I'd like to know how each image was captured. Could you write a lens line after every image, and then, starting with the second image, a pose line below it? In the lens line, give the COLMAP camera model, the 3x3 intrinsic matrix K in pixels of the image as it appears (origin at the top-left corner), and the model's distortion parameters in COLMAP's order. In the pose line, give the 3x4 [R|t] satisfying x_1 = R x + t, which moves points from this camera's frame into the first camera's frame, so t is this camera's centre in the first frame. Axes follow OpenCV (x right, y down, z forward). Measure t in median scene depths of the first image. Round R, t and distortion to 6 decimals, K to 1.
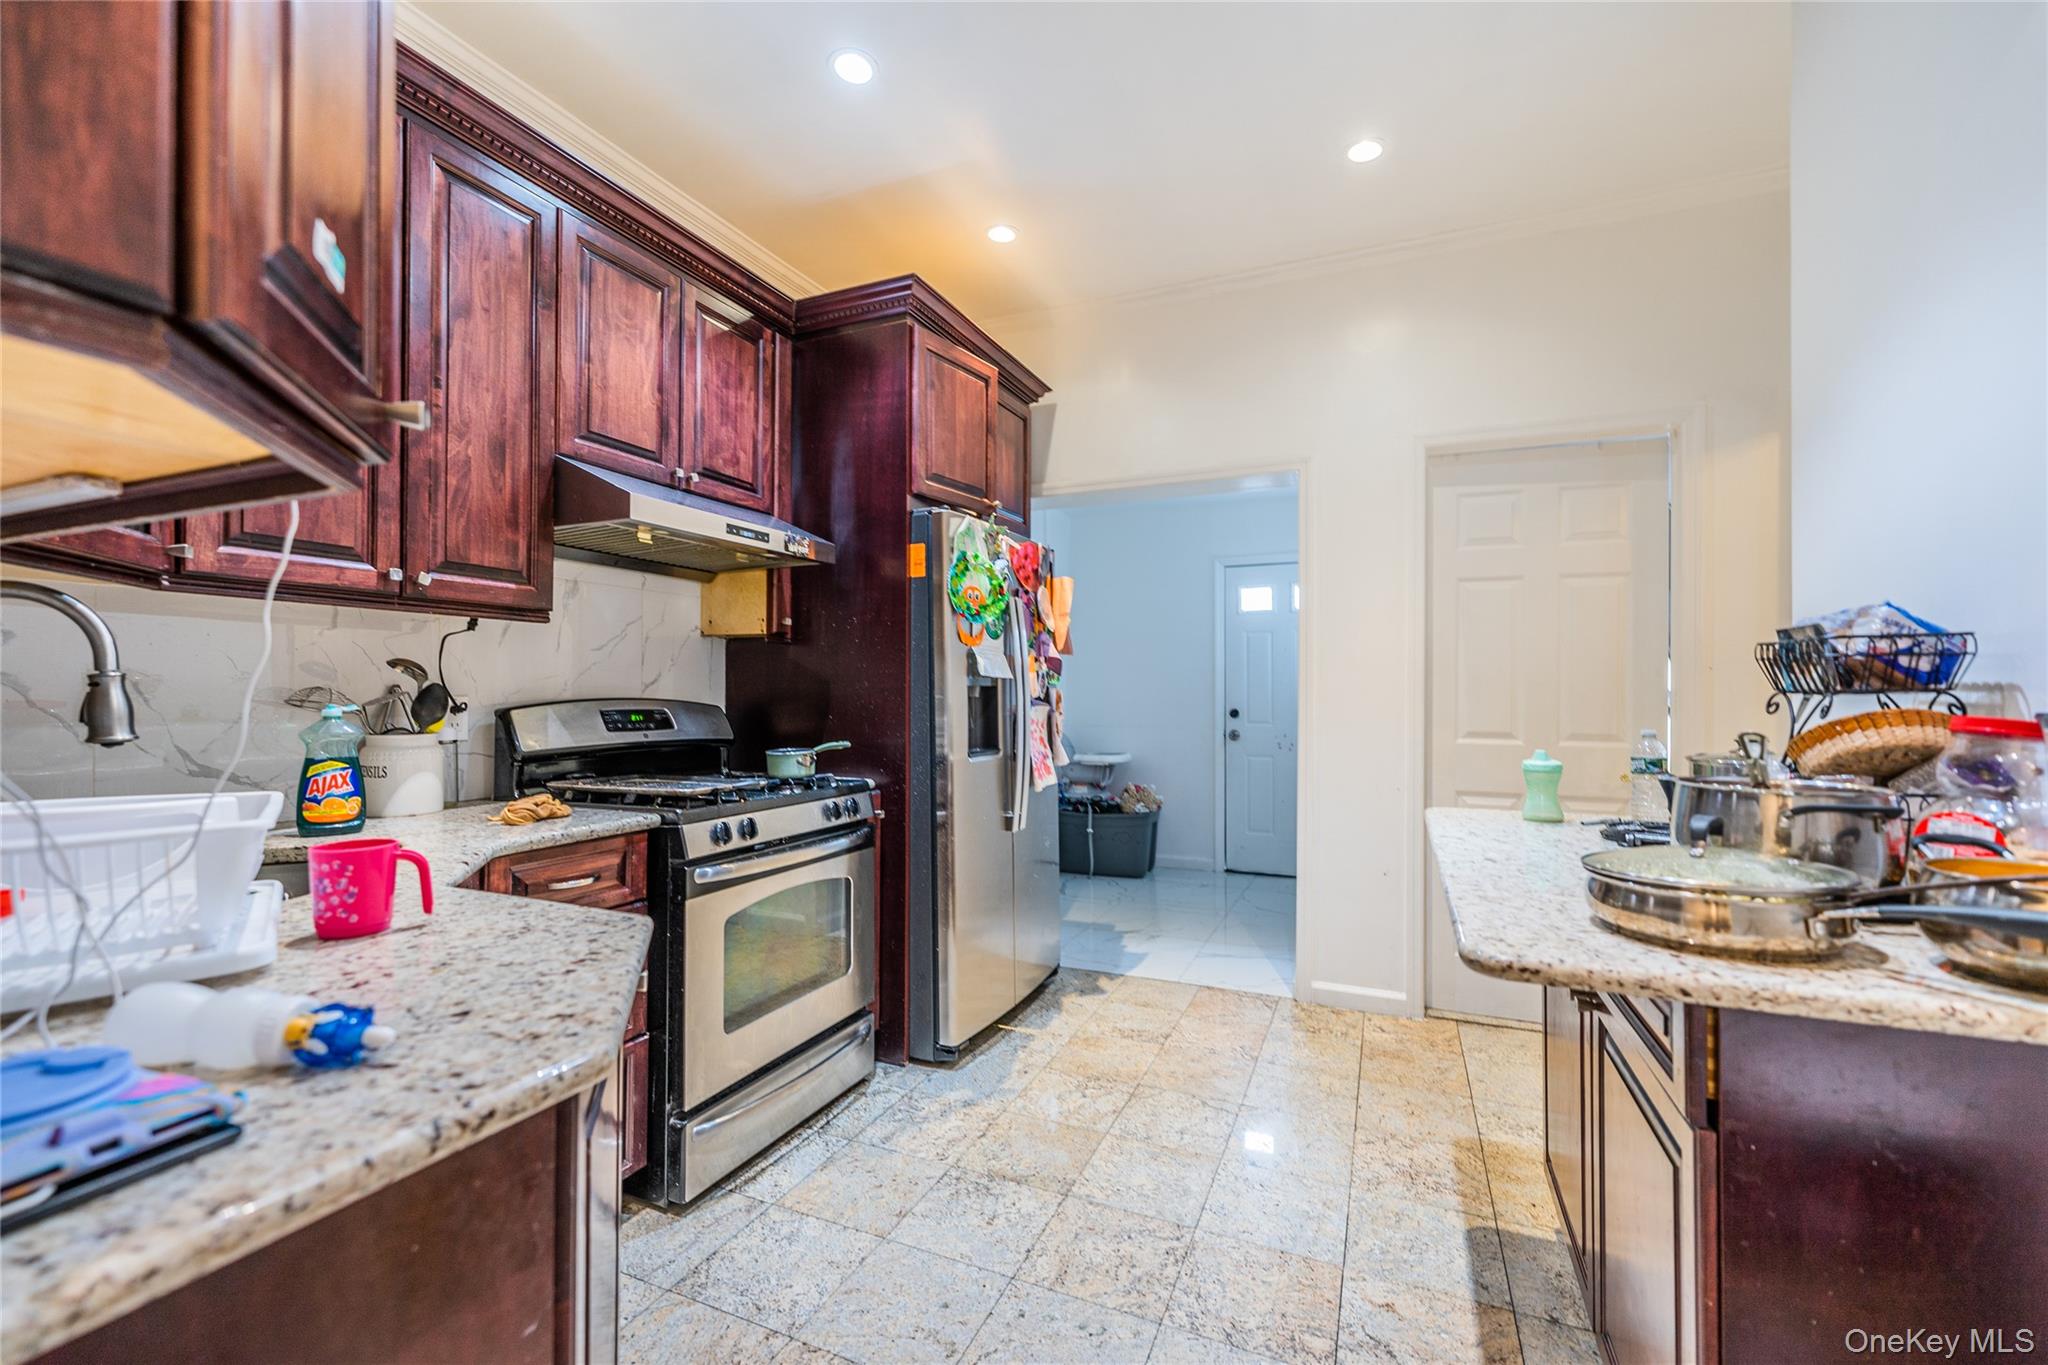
lens RADIAL K [[840.9, 0, 1027.3], [0, 840.9, 680.4], [0, 0, 1]] dist [0.000293, -0.000034]
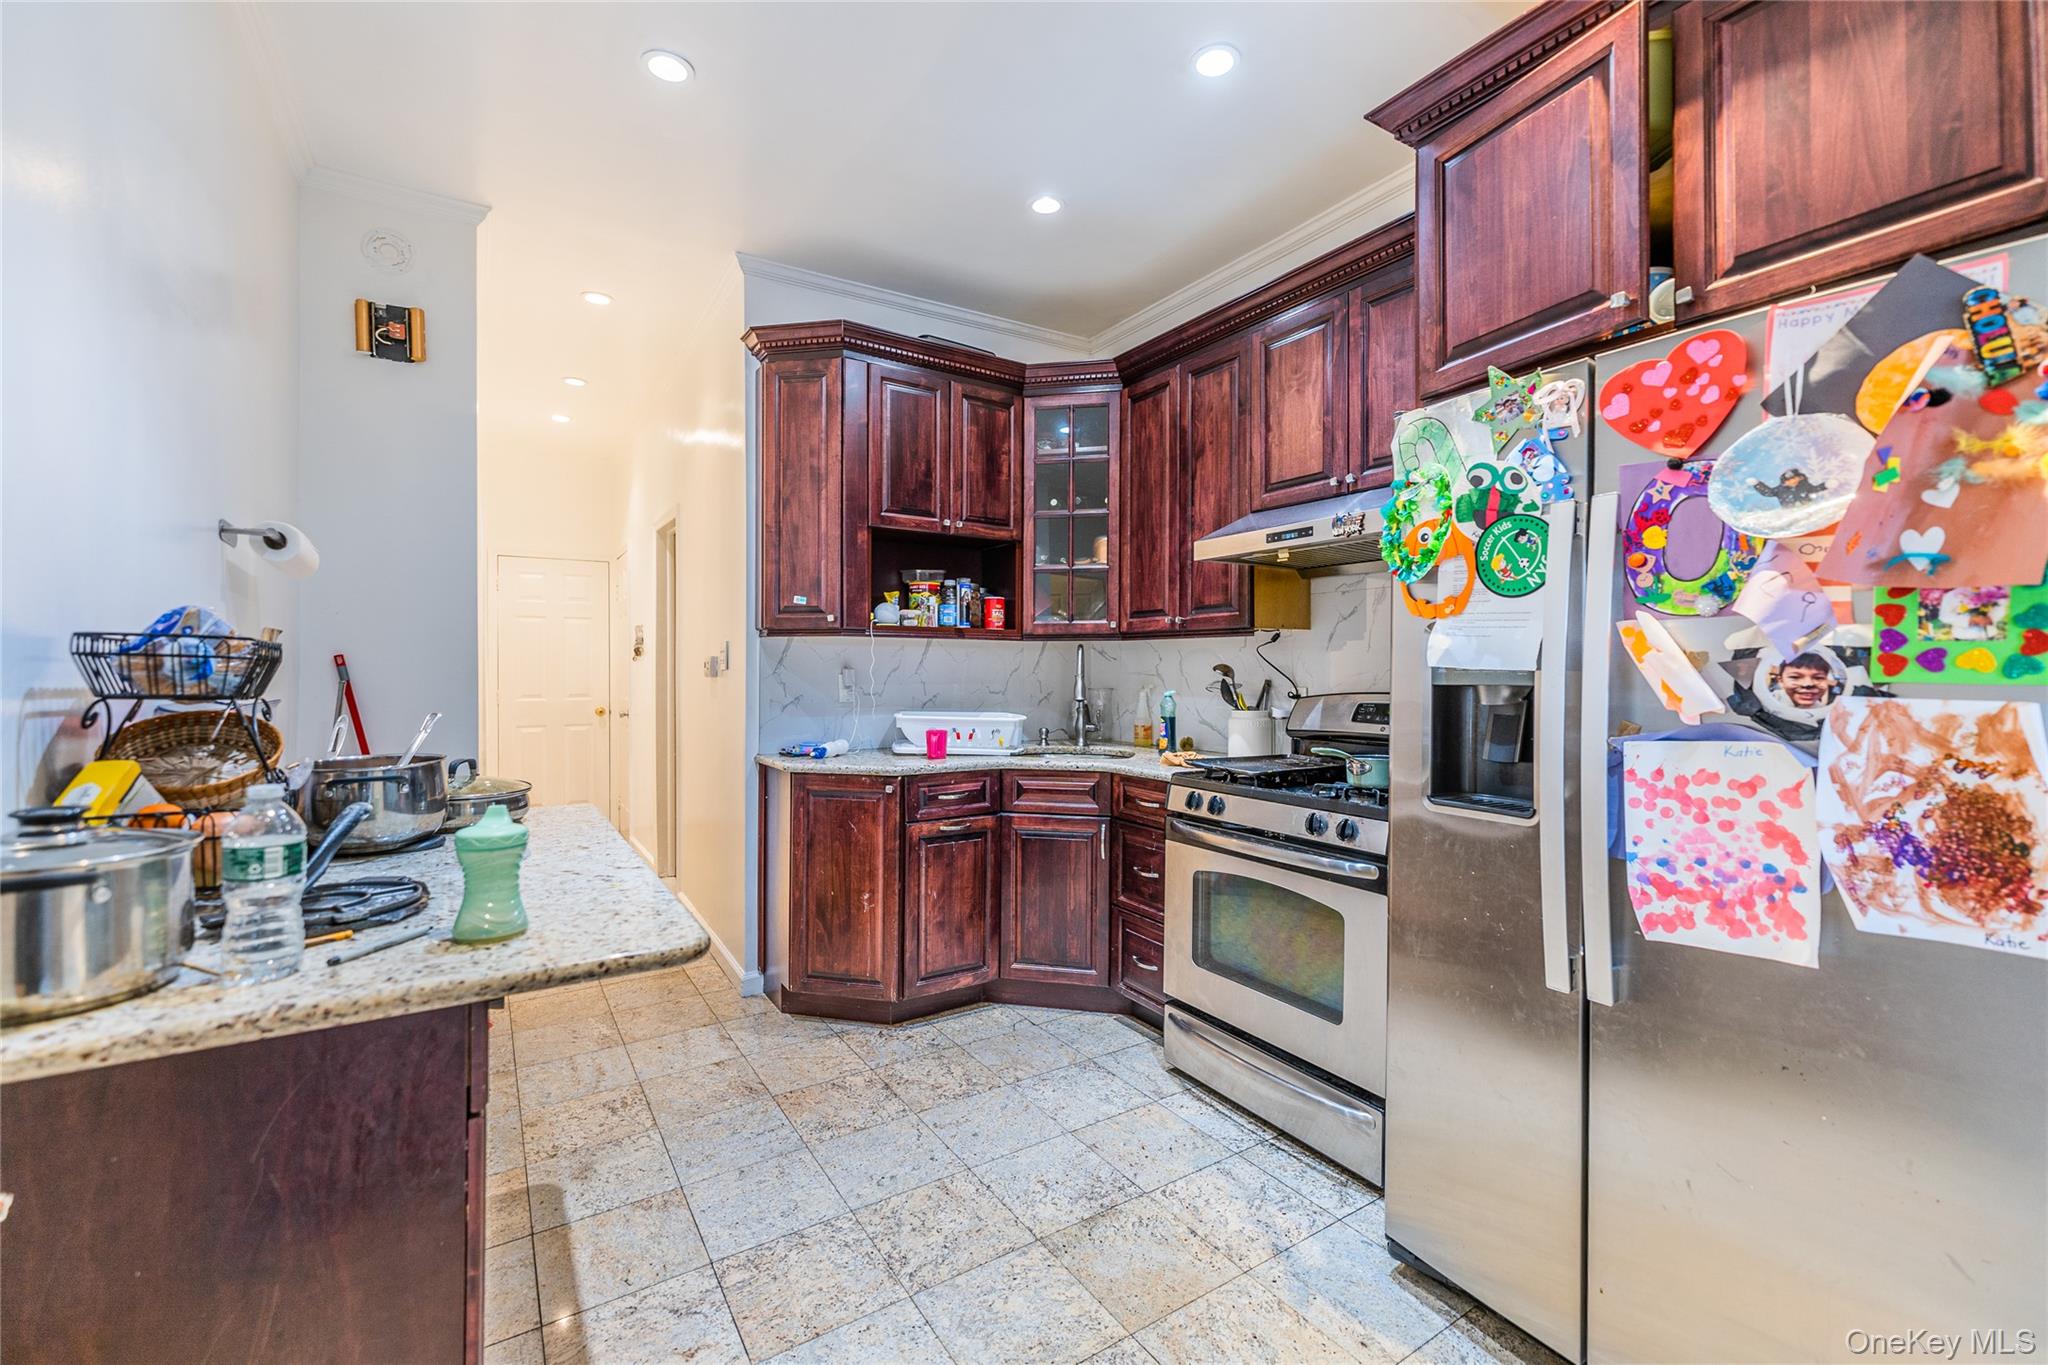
lens RADIAL K [[840.9, 0, 1020.7], [0, 840.9, 676.0], [0, 0, 1]] dist [0.000293, -0.000034]
pose [[-0.556040, -0.001340, -0.831154, 0.824902], [0.002966, 0.999989, -0.003597, 0.001986], [0.831150, -0.004465, -0.556030, 1.505694]]
